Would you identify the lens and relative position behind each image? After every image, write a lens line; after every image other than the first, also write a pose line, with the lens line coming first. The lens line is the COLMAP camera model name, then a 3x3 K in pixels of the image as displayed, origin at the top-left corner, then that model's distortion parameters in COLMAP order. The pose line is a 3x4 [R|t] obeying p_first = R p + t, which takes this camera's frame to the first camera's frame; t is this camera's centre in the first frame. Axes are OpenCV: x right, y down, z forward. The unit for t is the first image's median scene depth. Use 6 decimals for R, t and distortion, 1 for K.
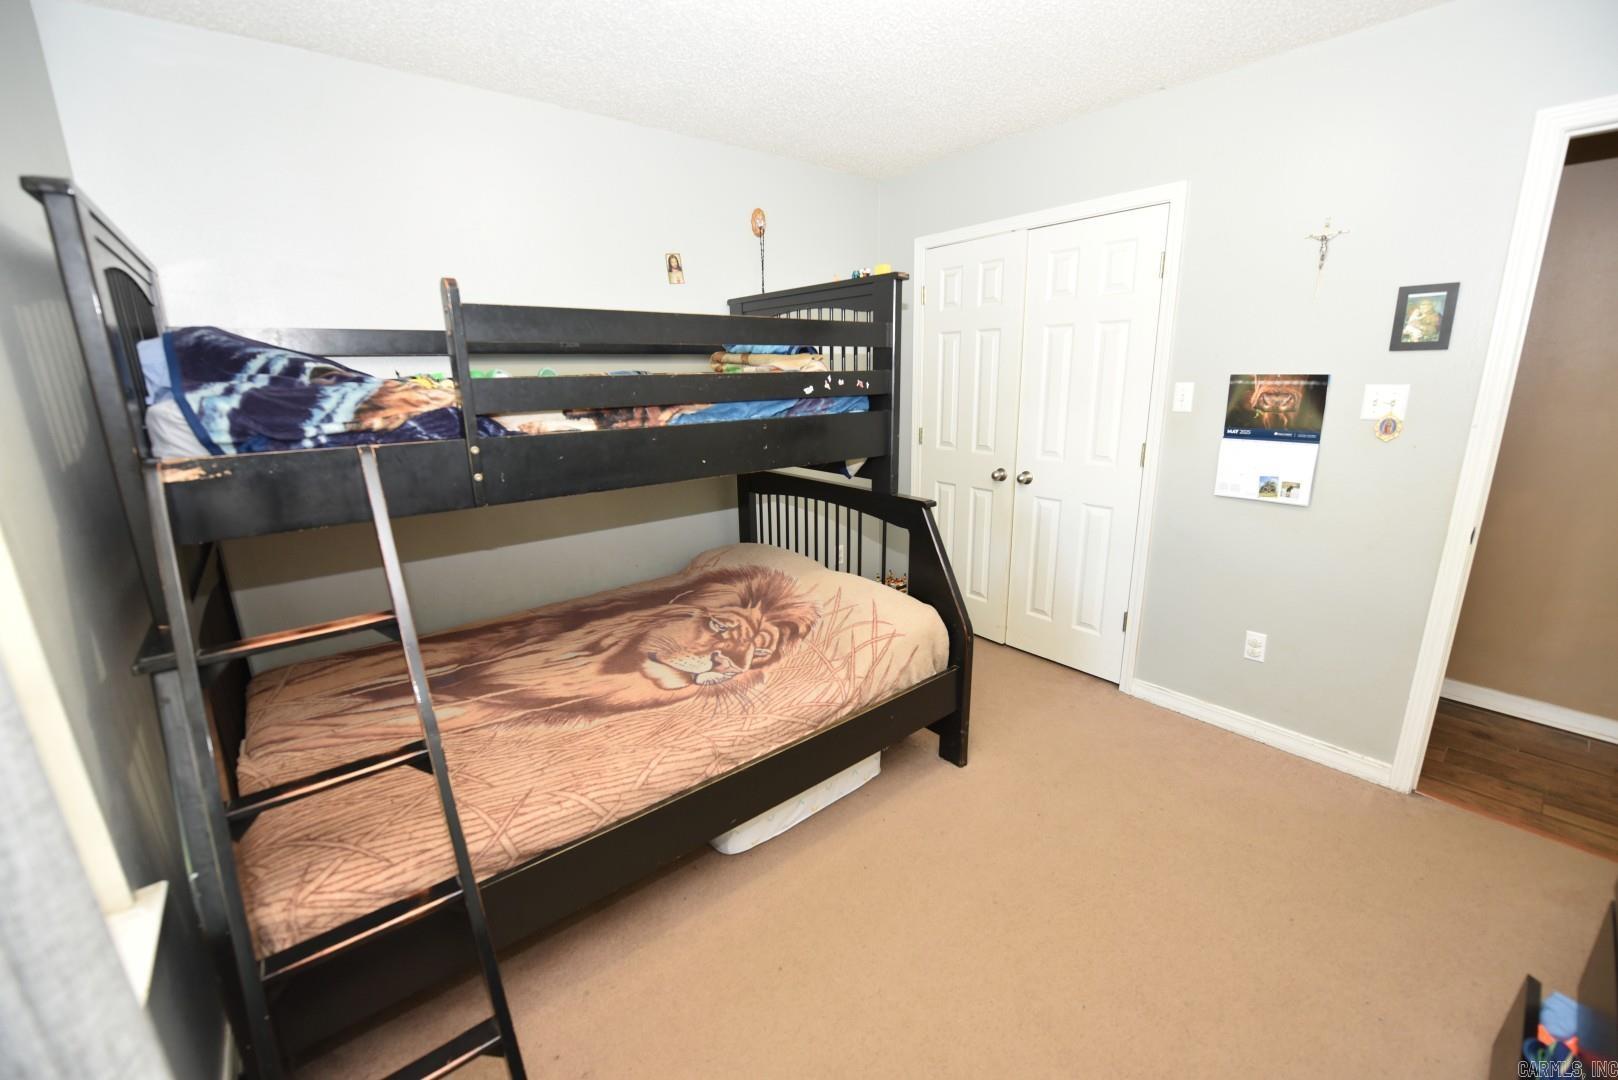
lens RADIAL K [[645.9, 0, 823.6], [0, 645.9, 538.1], [0, 0, 1]] dist [-0.015924, -0.001579]
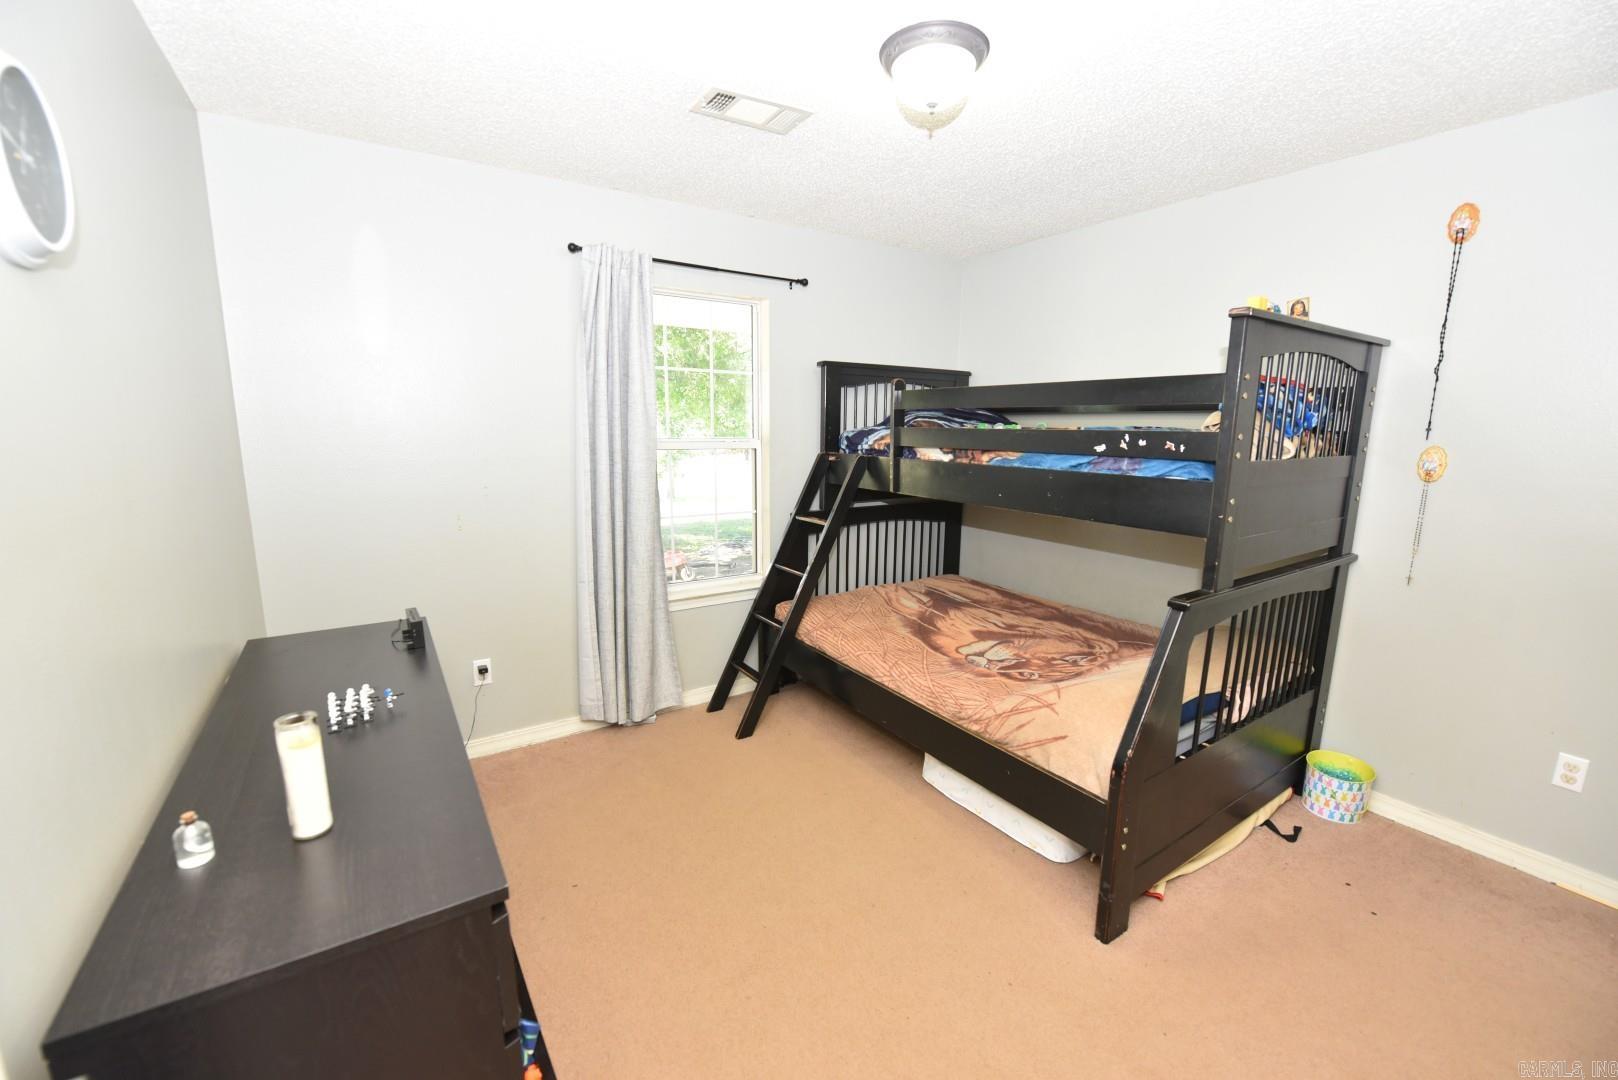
lens RADIAL K [[645.9, 0, 822.8], [0, 645.9, 548.5], [0, 0, 1]] dist [-0.015924, -0.001579]
pose [[-0.104576, 0.200773, -0.974040, 1.028324], [-0.256909, 0.940713, 0.221486, -0.192676], [0.960761, 0.273402, -0.046796, 0.672704]]
